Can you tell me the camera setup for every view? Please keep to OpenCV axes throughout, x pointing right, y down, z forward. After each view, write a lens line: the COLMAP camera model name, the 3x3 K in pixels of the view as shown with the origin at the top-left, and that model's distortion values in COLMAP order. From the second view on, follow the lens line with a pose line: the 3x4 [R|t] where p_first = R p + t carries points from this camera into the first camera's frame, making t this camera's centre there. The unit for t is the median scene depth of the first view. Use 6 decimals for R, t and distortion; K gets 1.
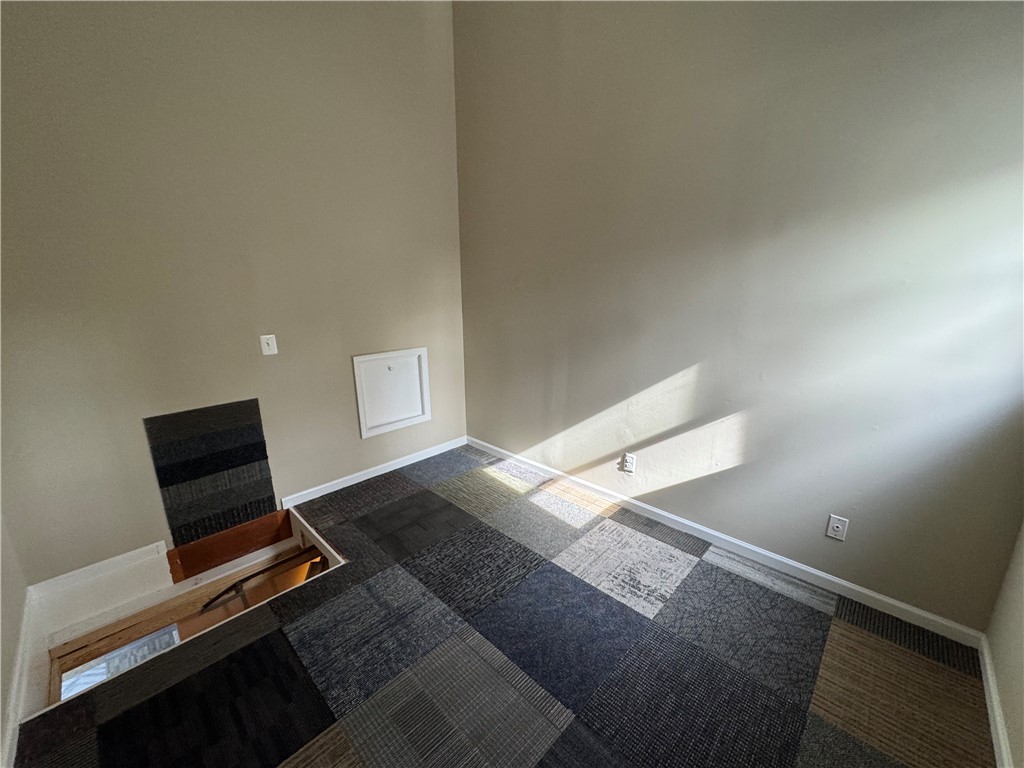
lens RADIAL K [[408.5, 0, 512.2], [0, 408.5, 386.7], [0, 0, 1]] dist [-0.004130, 0.000524]
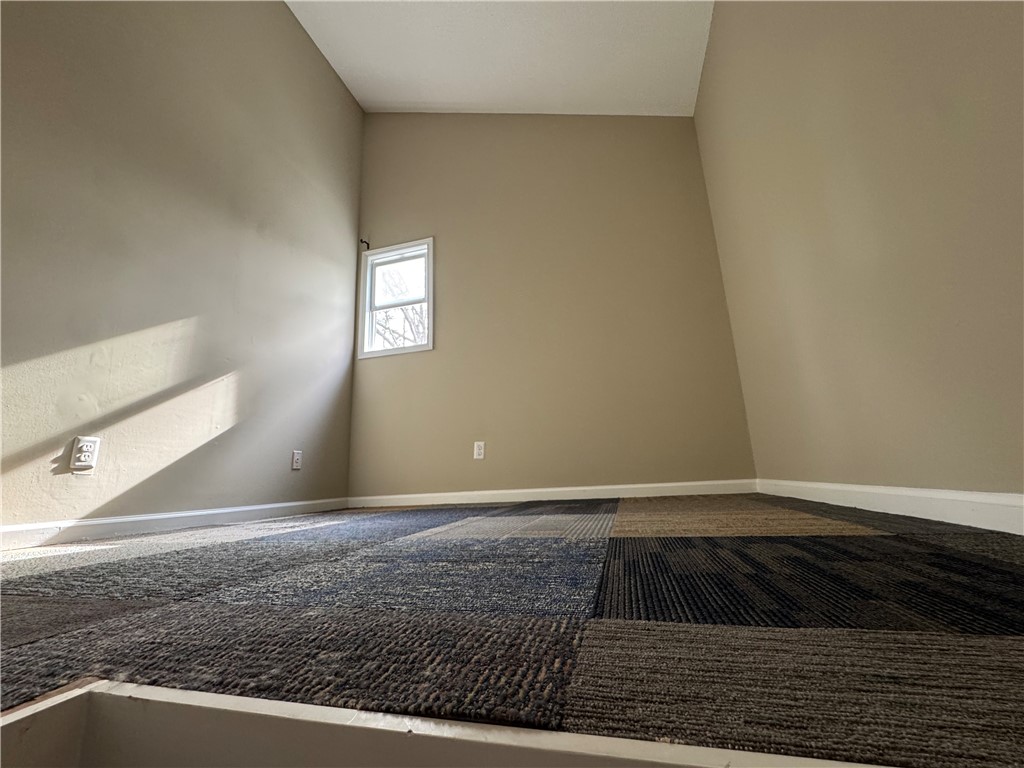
lens RADIAL K [[408.5, 0, 511.2], [0, 408.5, 383.4], [0, 0, 1]] dist [-0.004130, 0.000524]
pose [[-0.475940, 0.225936, 0.849961, -0.627057], [0.260865, 0.959213, -0.108904, 0.373588], [-0.839899, 0.169893, -0.515467, 0.910918]]
